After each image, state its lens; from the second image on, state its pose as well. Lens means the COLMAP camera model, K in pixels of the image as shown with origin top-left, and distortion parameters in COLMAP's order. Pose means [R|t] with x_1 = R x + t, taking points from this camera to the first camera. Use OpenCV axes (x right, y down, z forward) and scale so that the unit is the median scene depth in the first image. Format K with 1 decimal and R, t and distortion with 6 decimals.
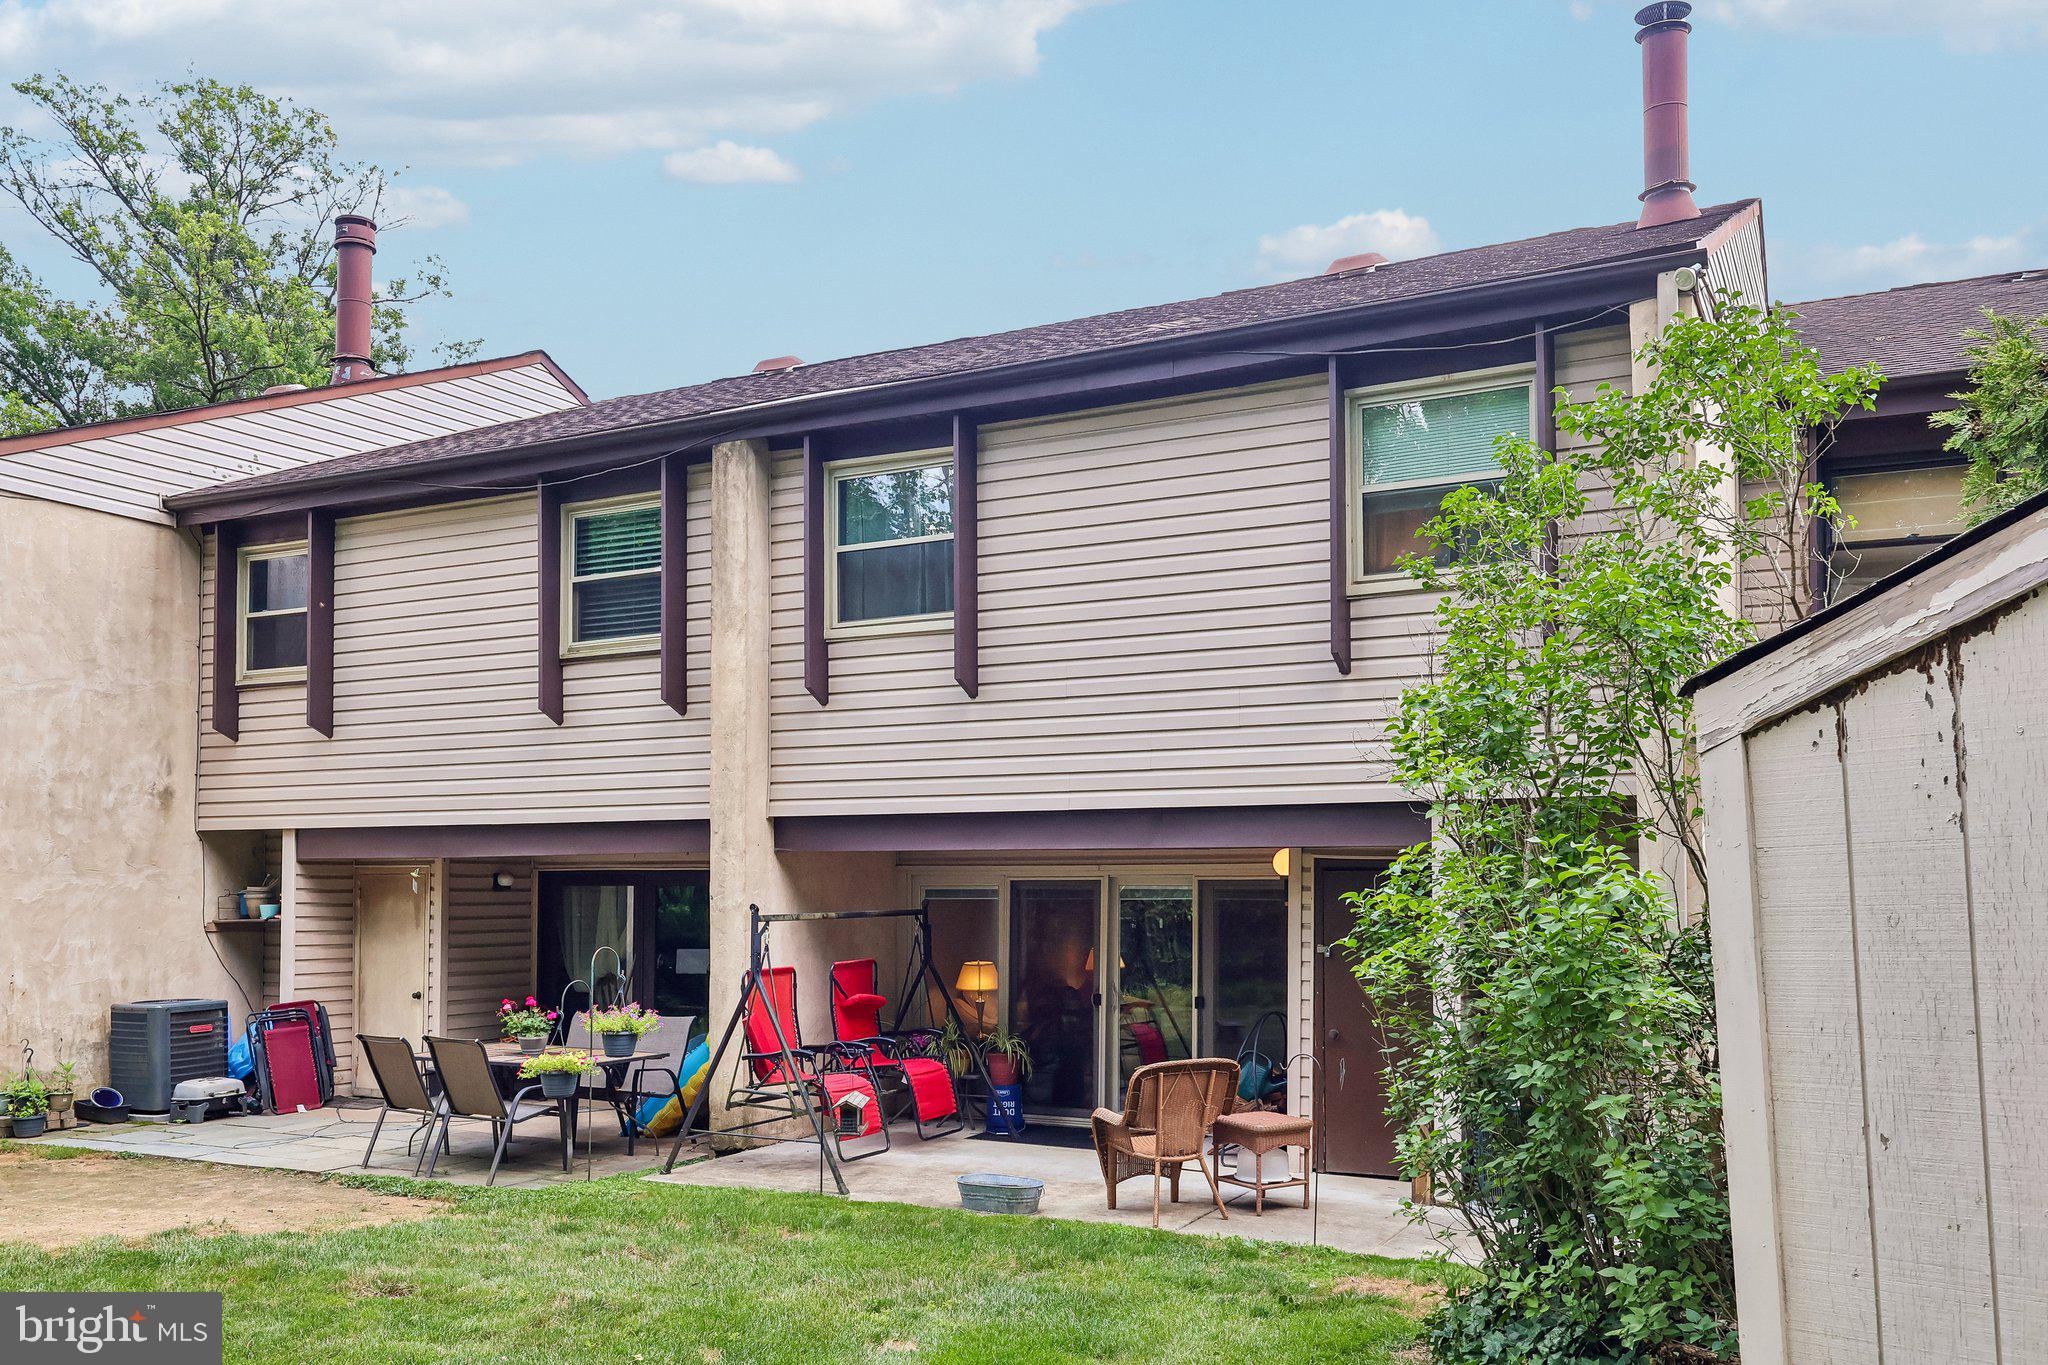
lens RADIAL K [[1675.9, 0, 1019.2], [0, 1675.9, 825.8], [0, 0, 1]] dist [0.002849, 0.005335]
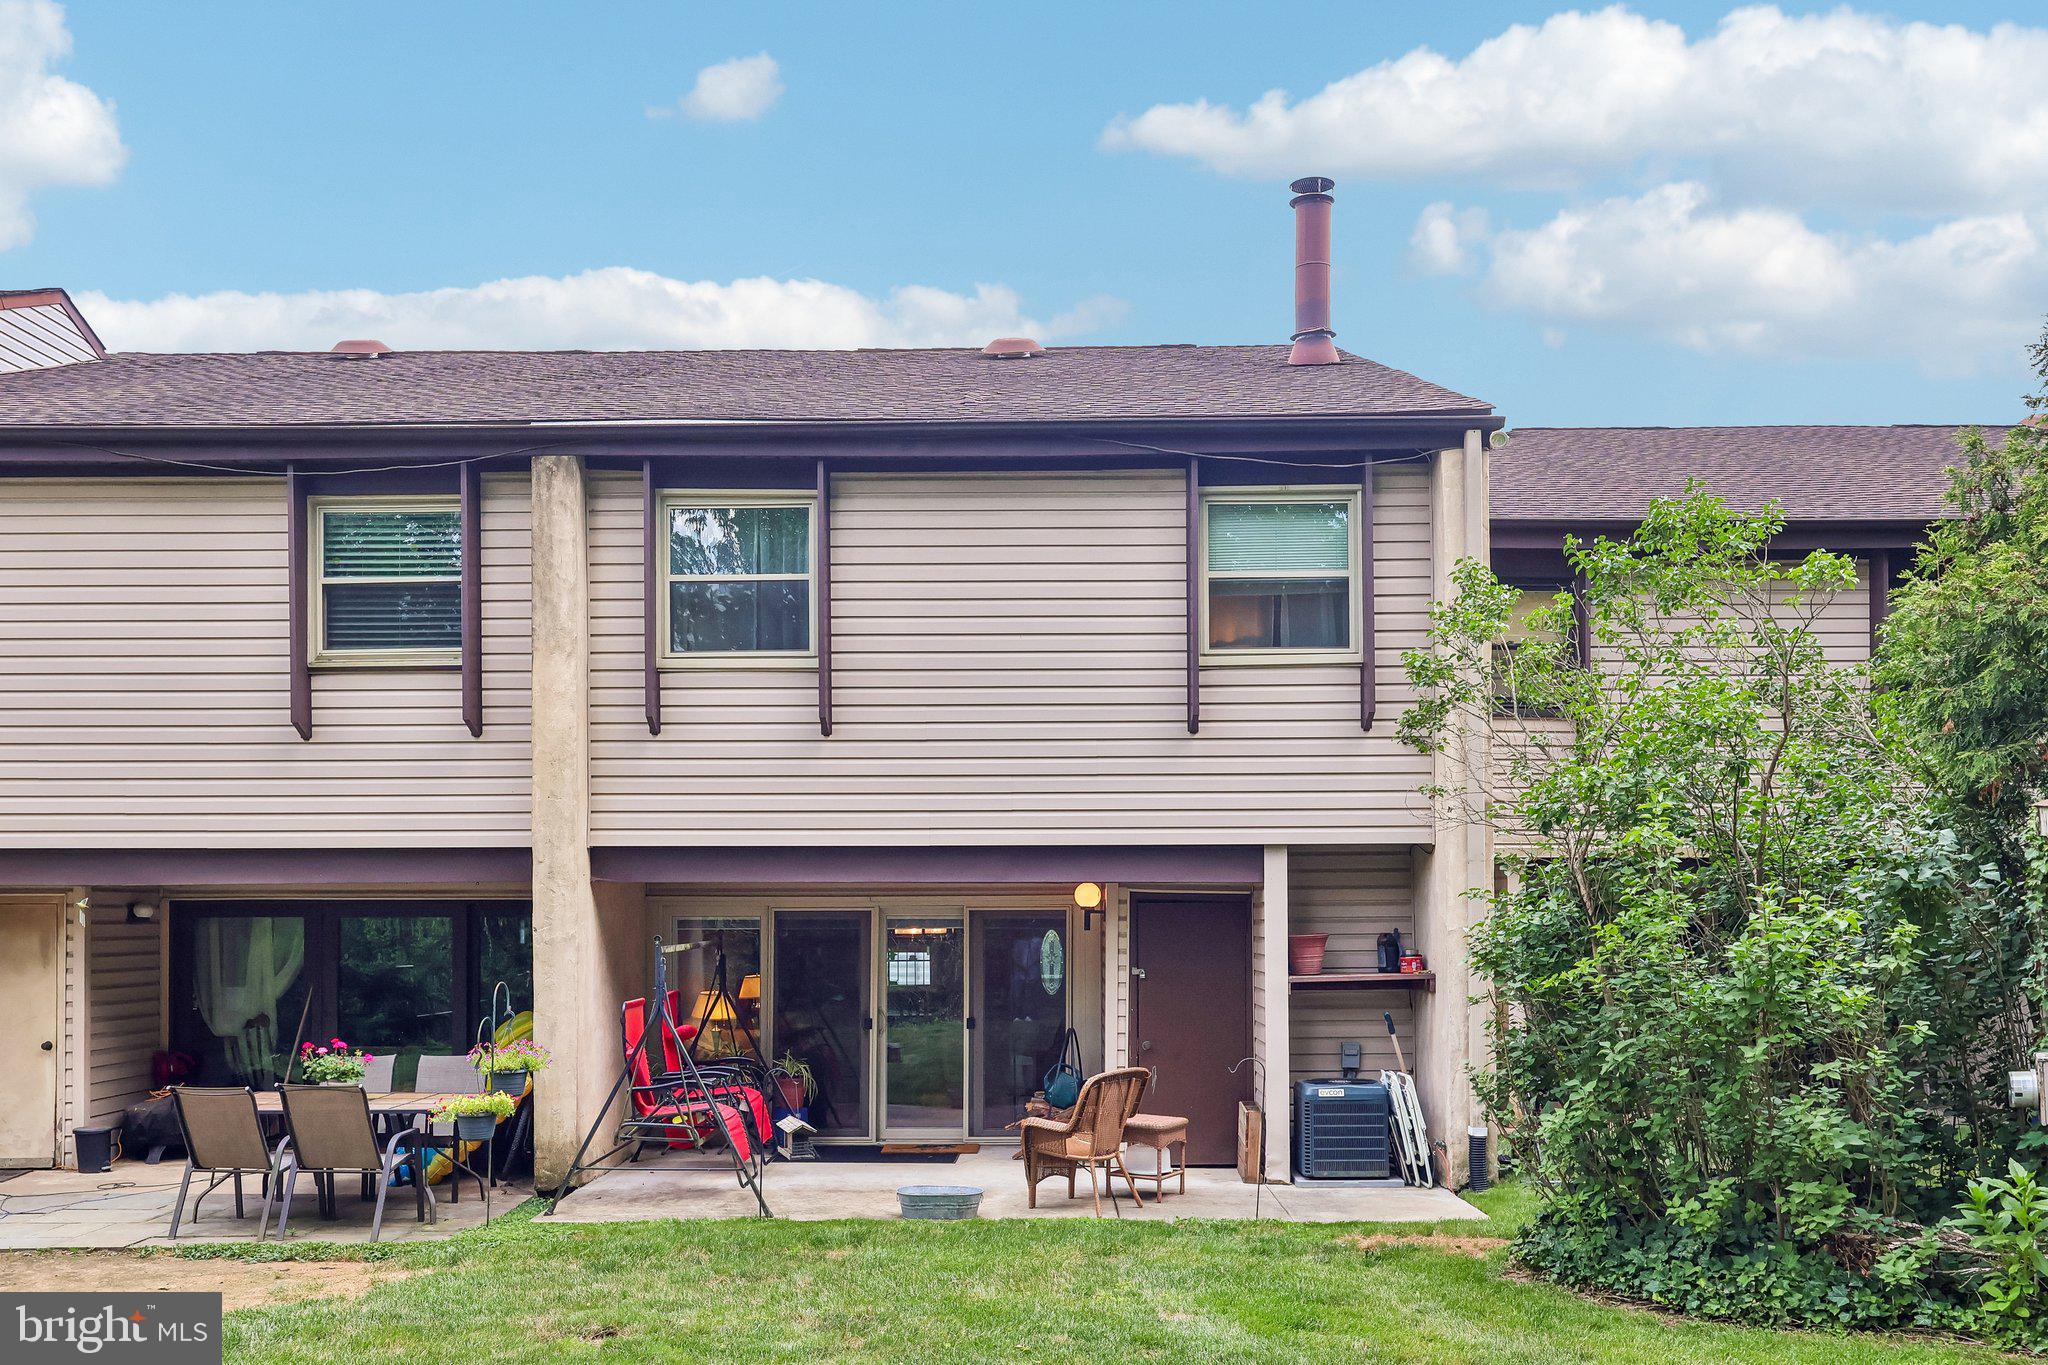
lens RADIAL K [[1683.8, 0, 1025.5], [0, 1683.8, 891.5], [0, 0, 1]] dist [-0.000560, 0.006854]
pose [[0.891363, 0.004152, 0.453272, -0.369969], [-0.014523, 0.999706, 0.019403, -0.001806], [-0.453058, -0.023878, 0.891161, 0.011724]]
